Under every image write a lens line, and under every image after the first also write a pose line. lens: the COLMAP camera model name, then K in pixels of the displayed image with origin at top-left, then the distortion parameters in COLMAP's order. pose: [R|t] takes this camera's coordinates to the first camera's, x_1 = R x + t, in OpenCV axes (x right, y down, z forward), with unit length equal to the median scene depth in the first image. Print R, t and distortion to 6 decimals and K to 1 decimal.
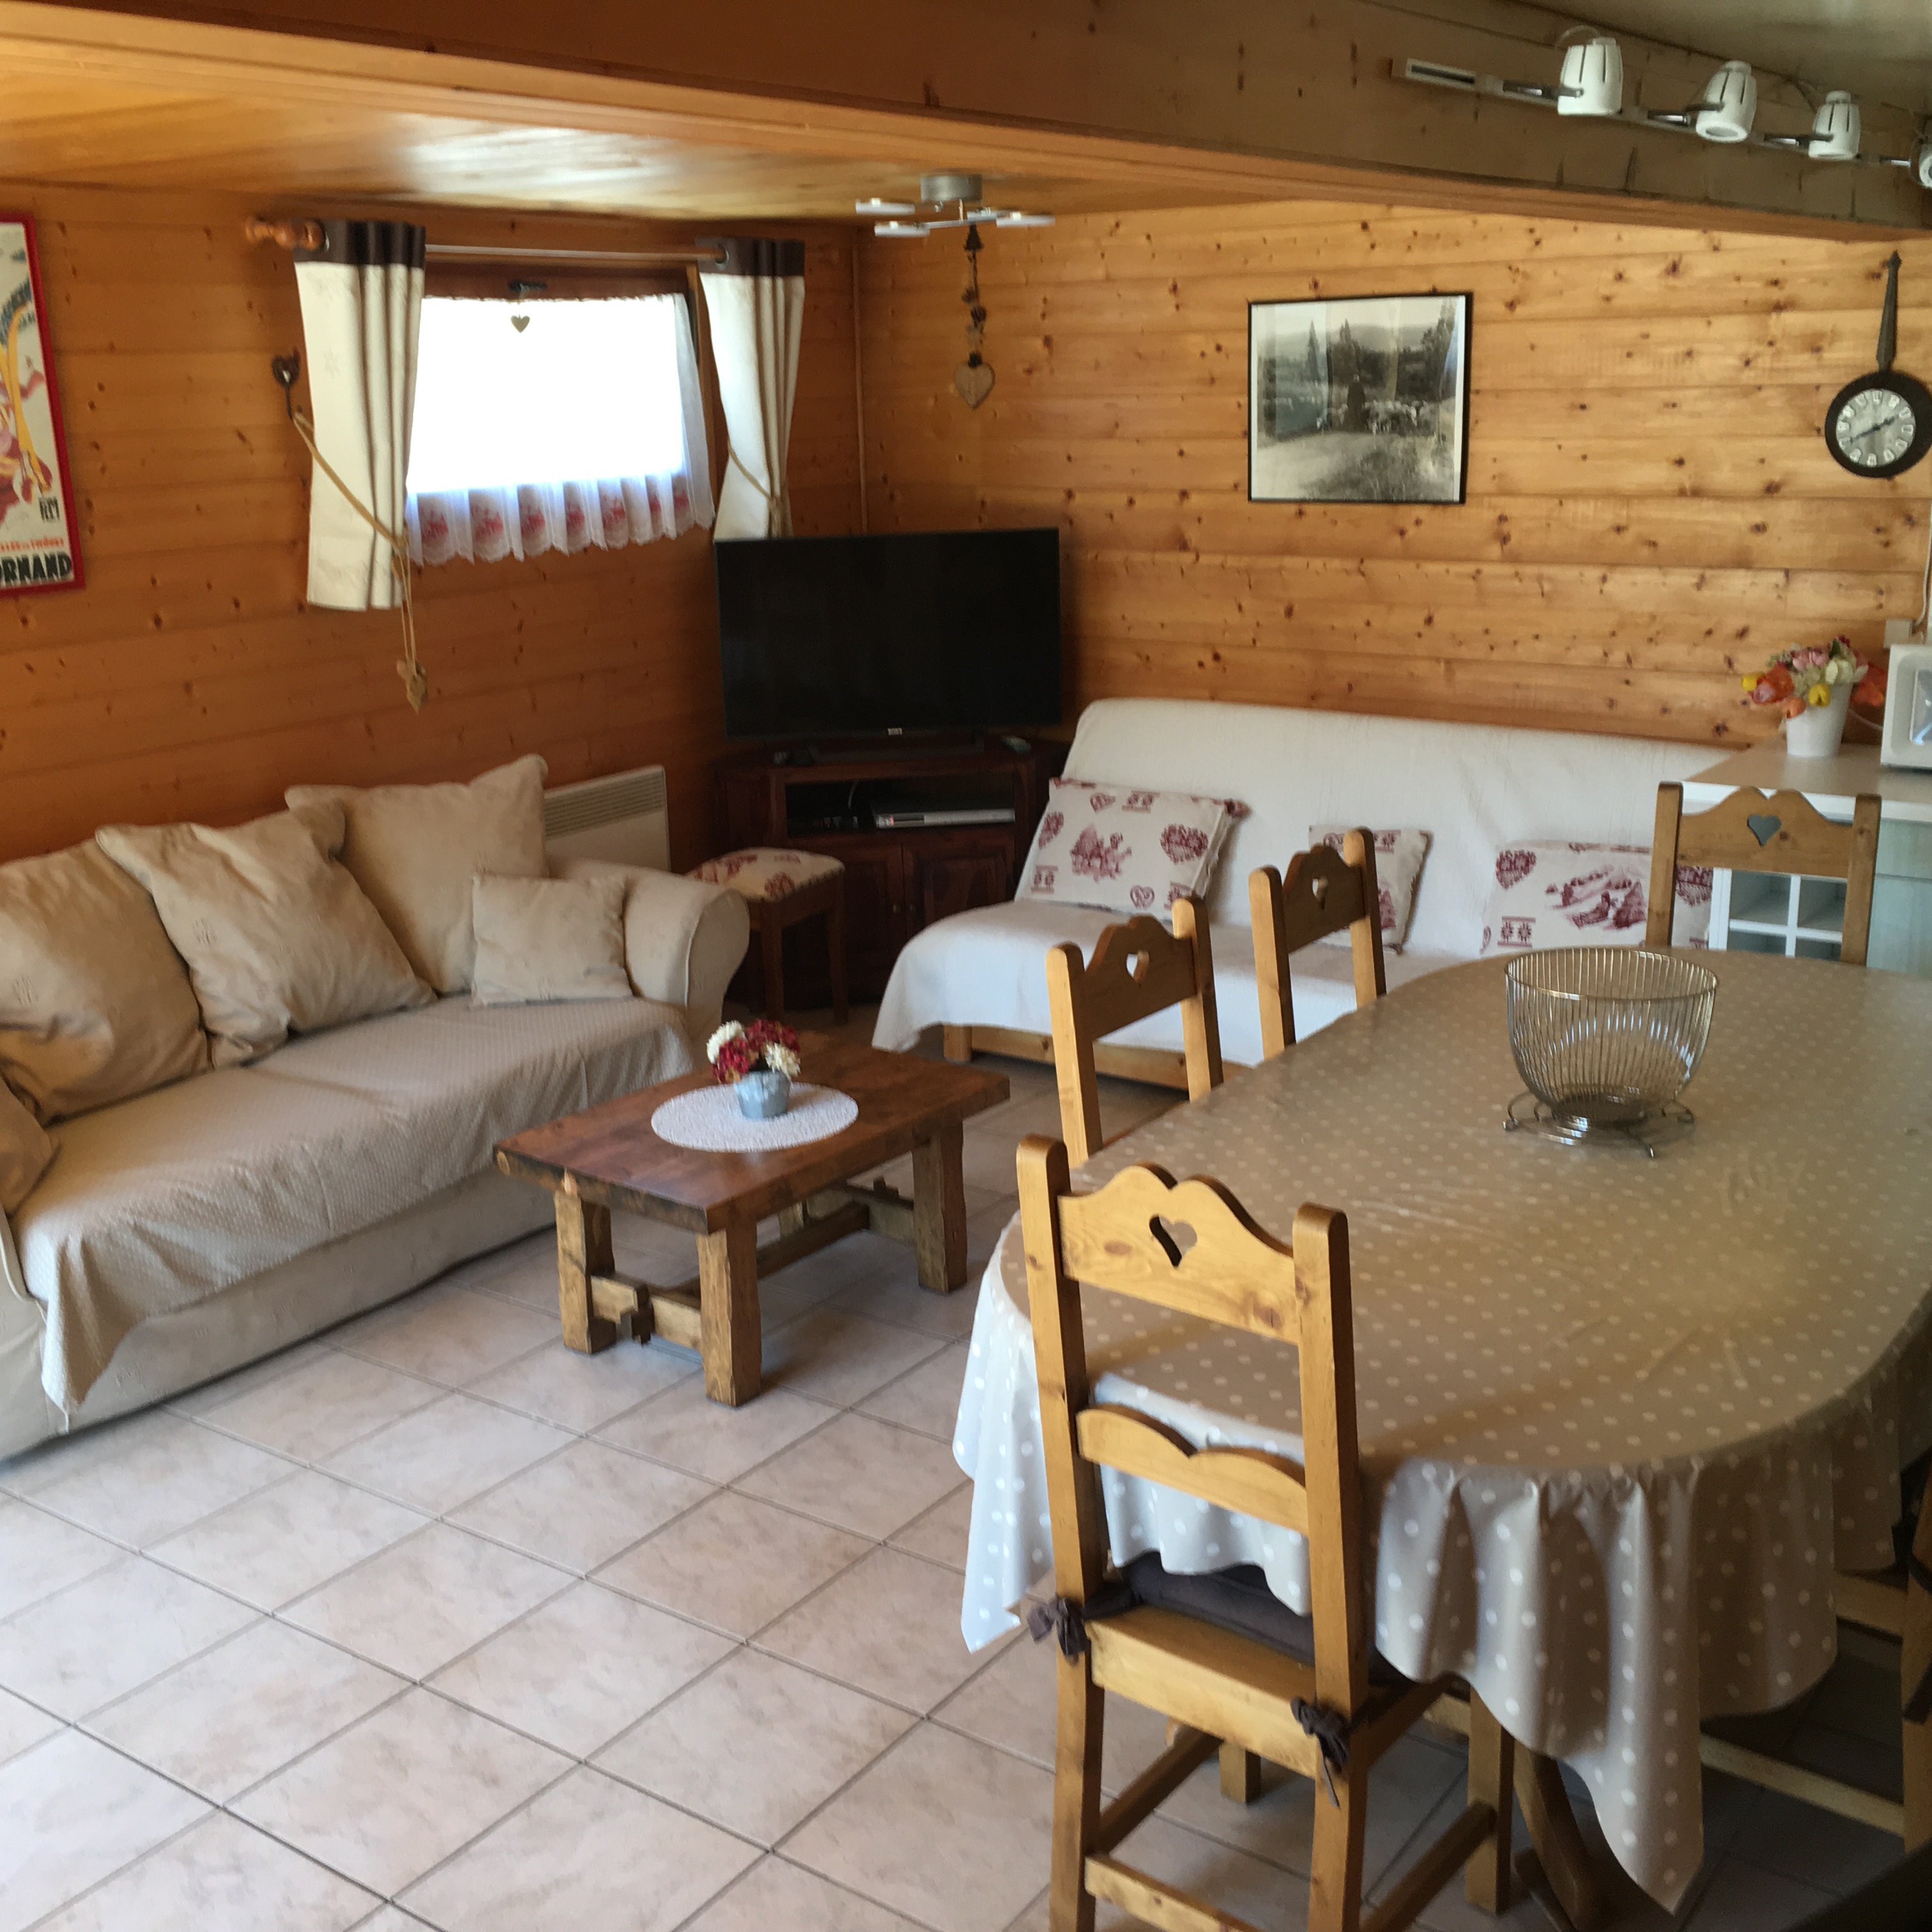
lens RADIAL K [[2194.4, 0, 967.0], [0, 2194.4, 972.1], [0, 0, 1]] dist [0.037482, 0.000000]
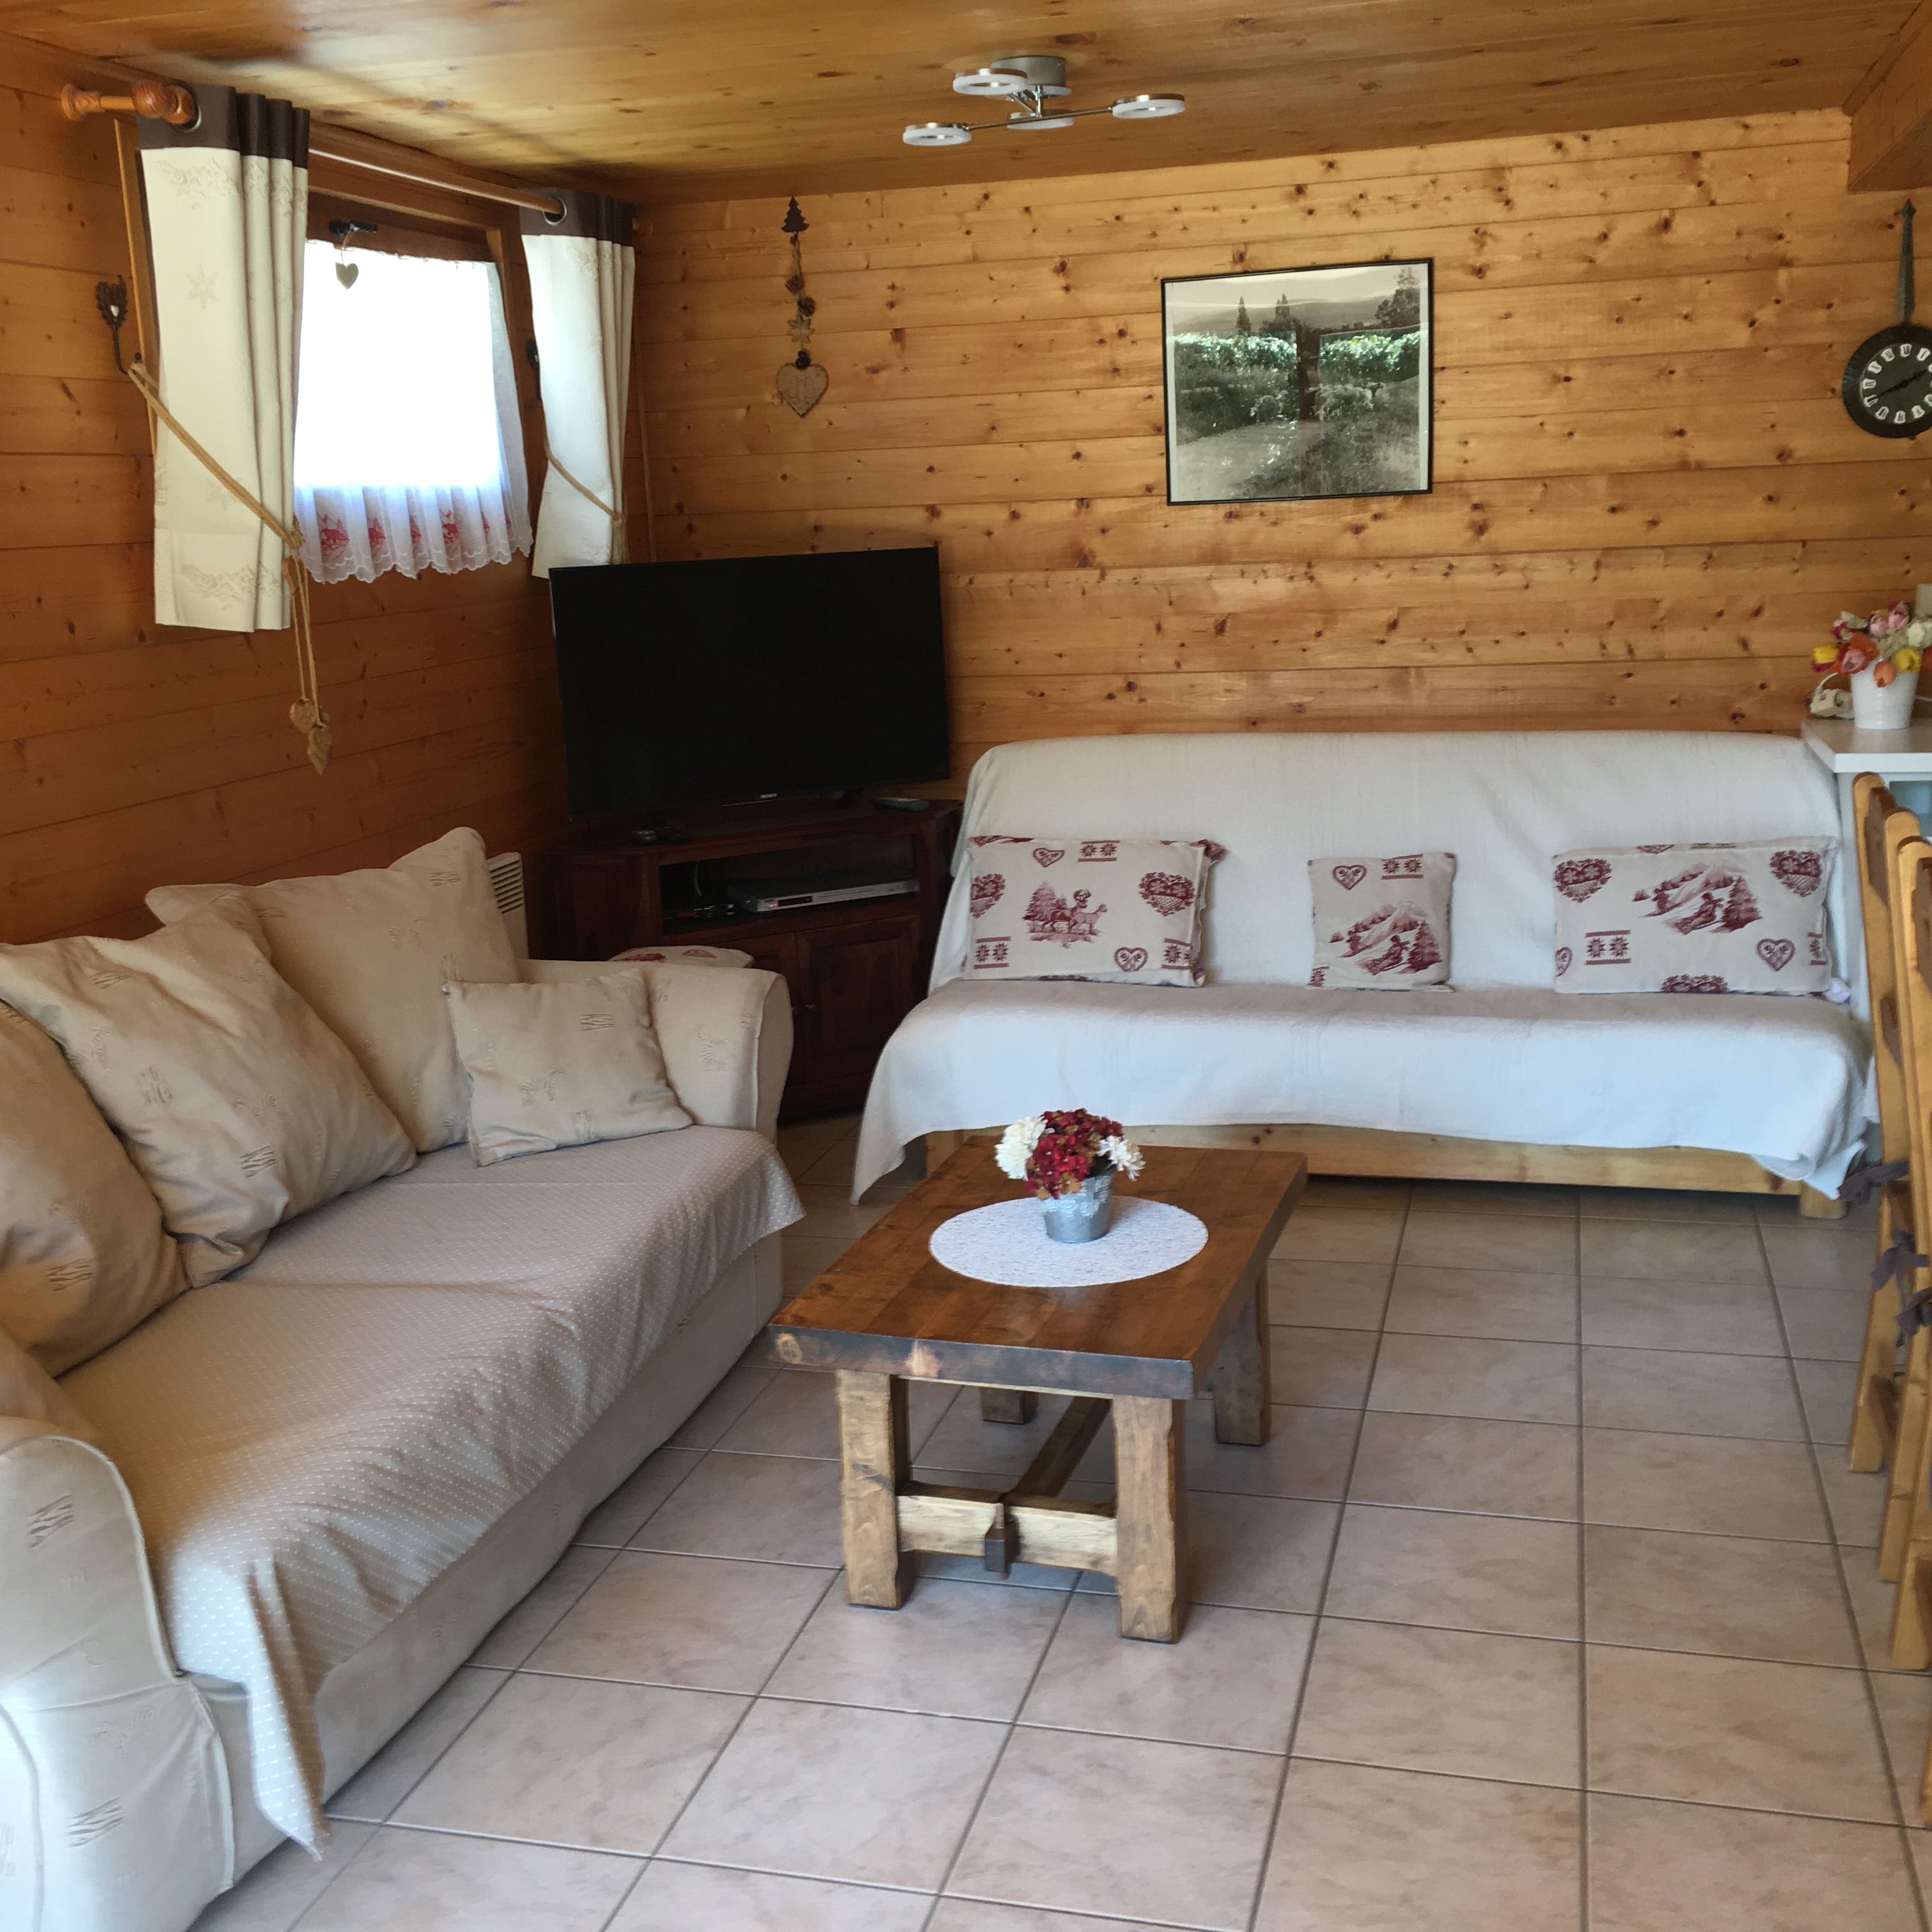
lens RADIAL K [[2194.4, 0, 962.9], [0, 2194.4, 958.1], [0, 0, 1]] dist [0.037482, 0.000000]
pose [[0.938124, -0.087096, 0.335169, -0.301665], [0.113250, 0.991798, -0.059255, 0.009524], [-0.327259, 0.093546, 0.940293, 0.254082]]
